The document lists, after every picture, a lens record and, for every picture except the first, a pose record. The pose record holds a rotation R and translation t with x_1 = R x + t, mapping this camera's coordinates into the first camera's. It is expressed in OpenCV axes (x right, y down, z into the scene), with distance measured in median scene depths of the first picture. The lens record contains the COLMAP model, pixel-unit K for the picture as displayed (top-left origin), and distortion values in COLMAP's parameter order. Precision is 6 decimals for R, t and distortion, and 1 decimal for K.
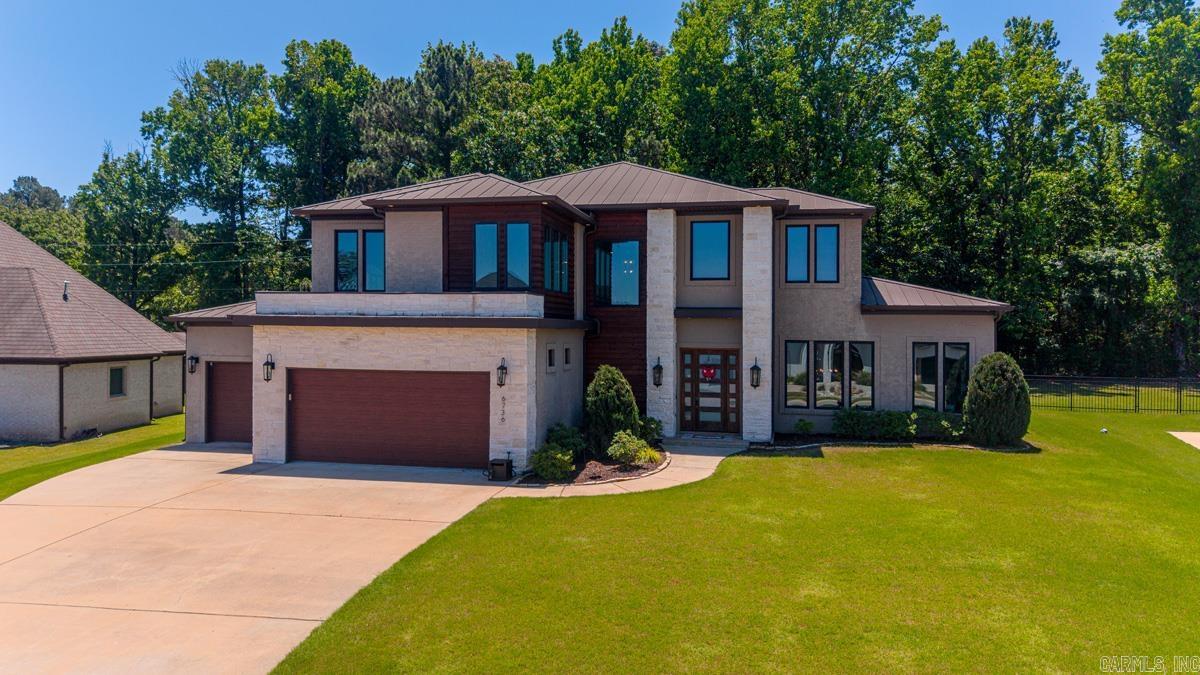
lens RADIAL K [[865.2, 0, 600.0], [0, 865.2, 337.5], [0, 0, 1]] dist [0.005707, -0.003004]
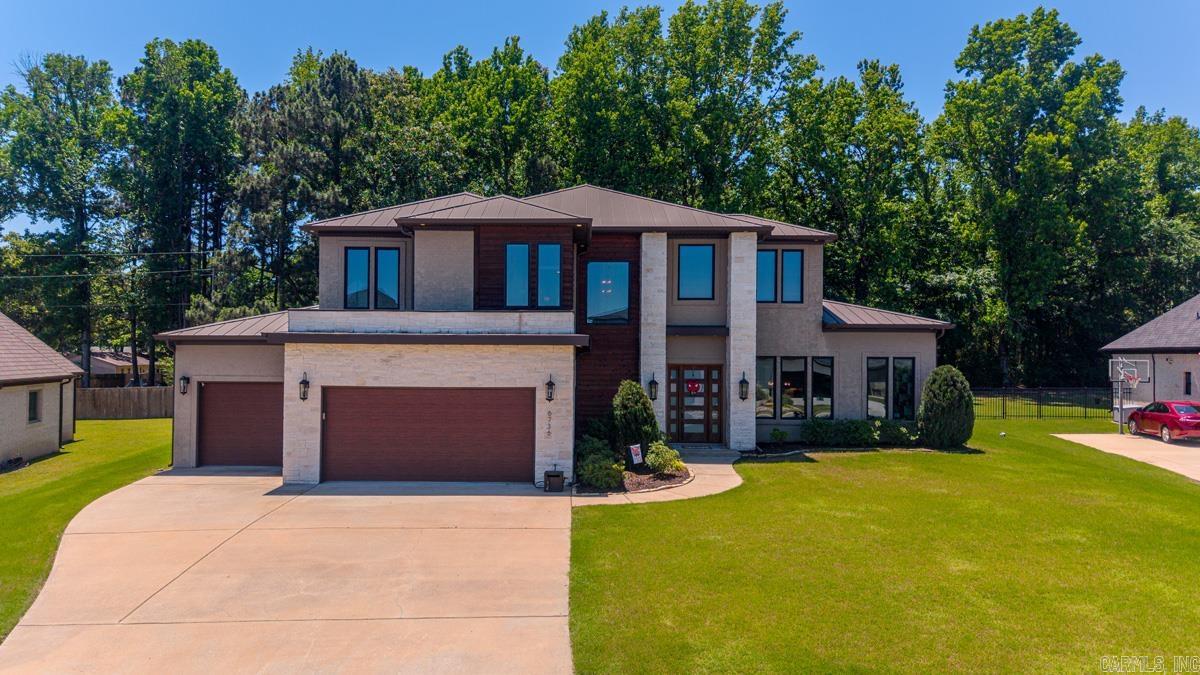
lens RADIAL K [[873.4, 0, 600.9], [0, 873.4, 346.8], [0, 0, 1]] dist [0.010506, -0.003344]
pose [[0.981056, -0.004071, 0.193680, -0.190761], [0.006237, 0.999925, -0.010574, 0.001933], [-0.193622, 0.011582, 0.981008, -0.029832]]
